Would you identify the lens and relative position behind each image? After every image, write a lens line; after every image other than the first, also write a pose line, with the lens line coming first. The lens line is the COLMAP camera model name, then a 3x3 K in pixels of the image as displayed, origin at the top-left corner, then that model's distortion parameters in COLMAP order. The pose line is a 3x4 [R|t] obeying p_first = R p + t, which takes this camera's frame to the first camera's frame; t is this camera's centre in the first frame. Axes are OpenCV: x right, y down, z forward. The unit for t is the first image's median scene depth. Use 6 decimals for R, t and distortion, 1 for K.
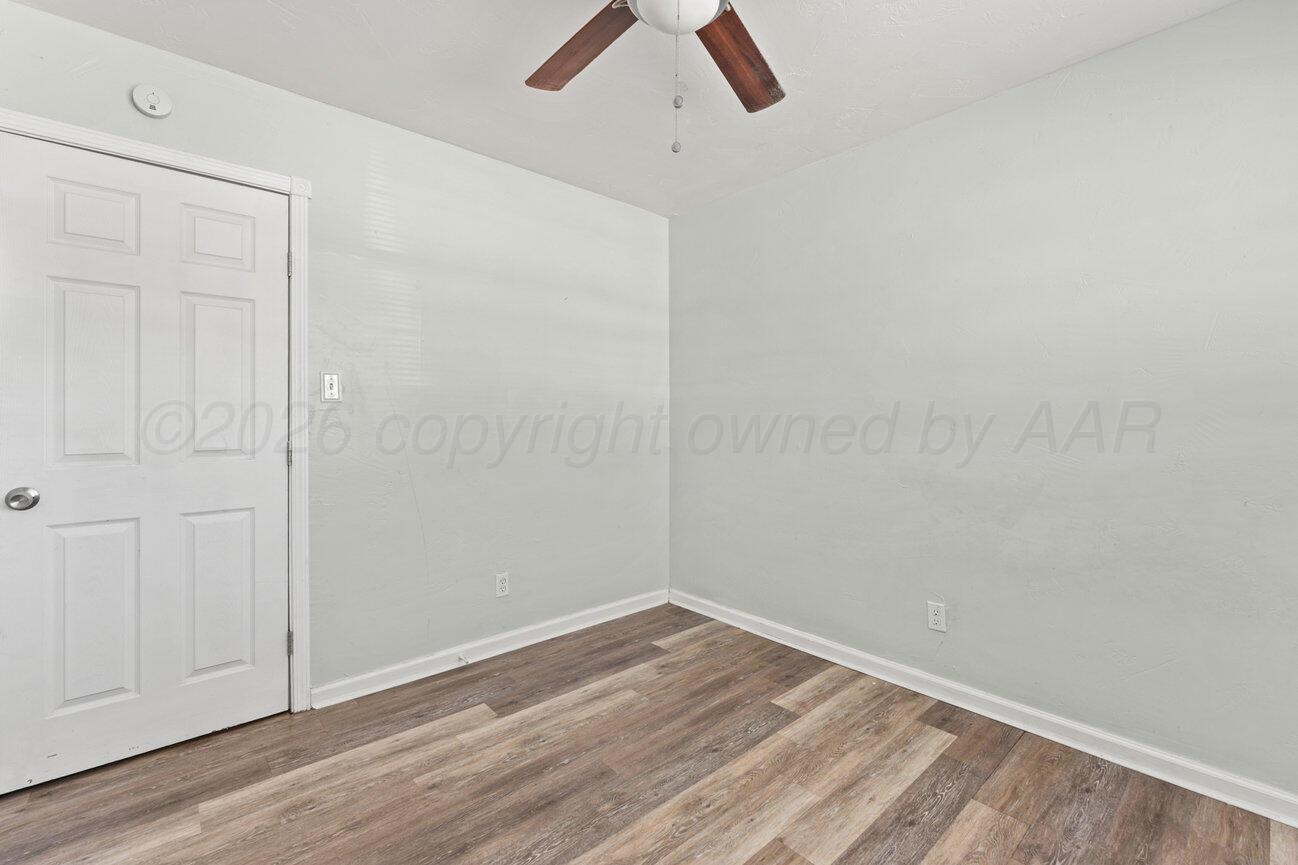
lens RADIAL K [[560.2, 0, 648.5], [0, 560.2, 418.2], [0, 0, 1]] dist [0.000816, 0.000638]
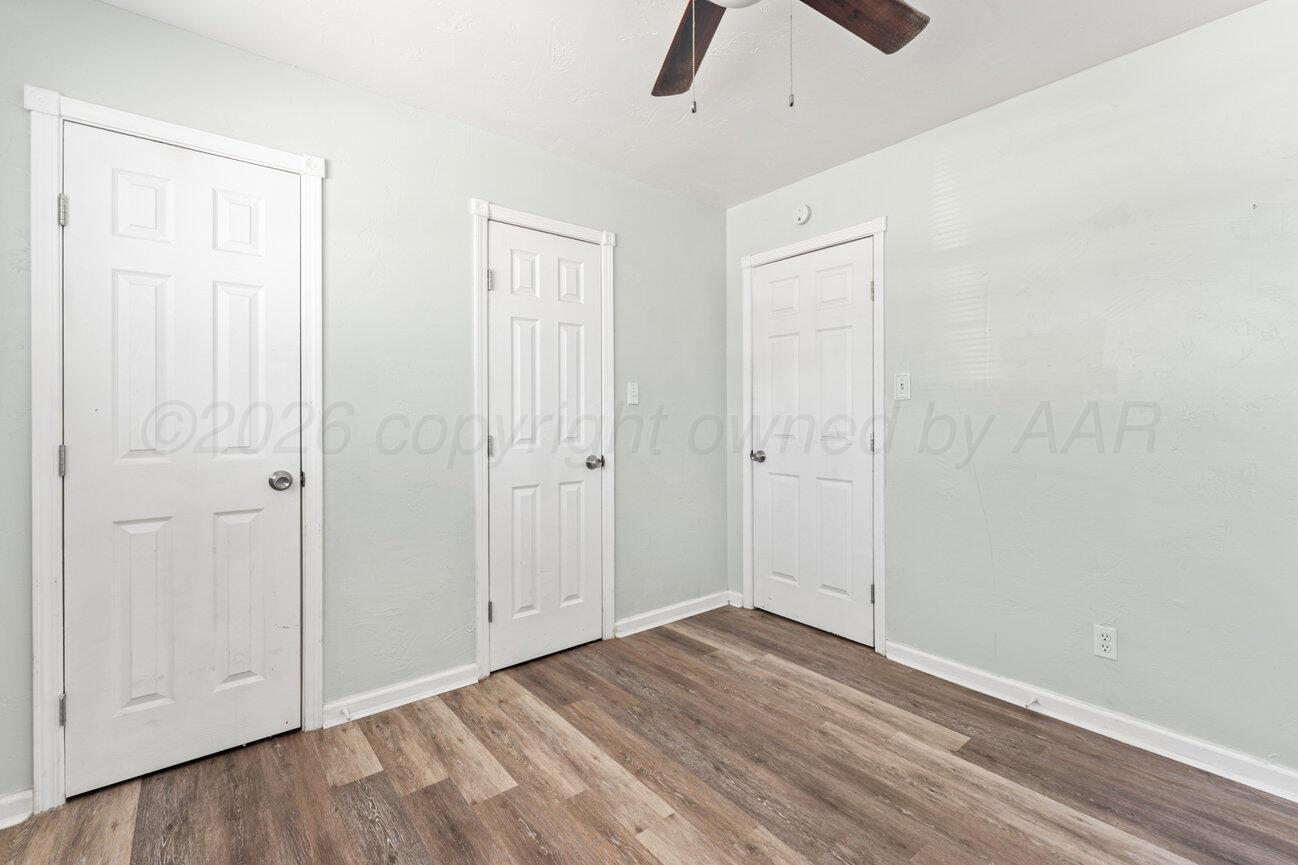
lens RADIAL K [[560.2, 0, 648.5], [0, 560.2, 418.2], [0, 0, 1]] dist [0.000816, 0.000638]
pose [[-0.044126, 0.006297, -0.999006, 0.813738], [0.001157, 0.999980, 0.006252, -0.000610], [0.999025, -0.000880, -0.044133, 0.715596]]
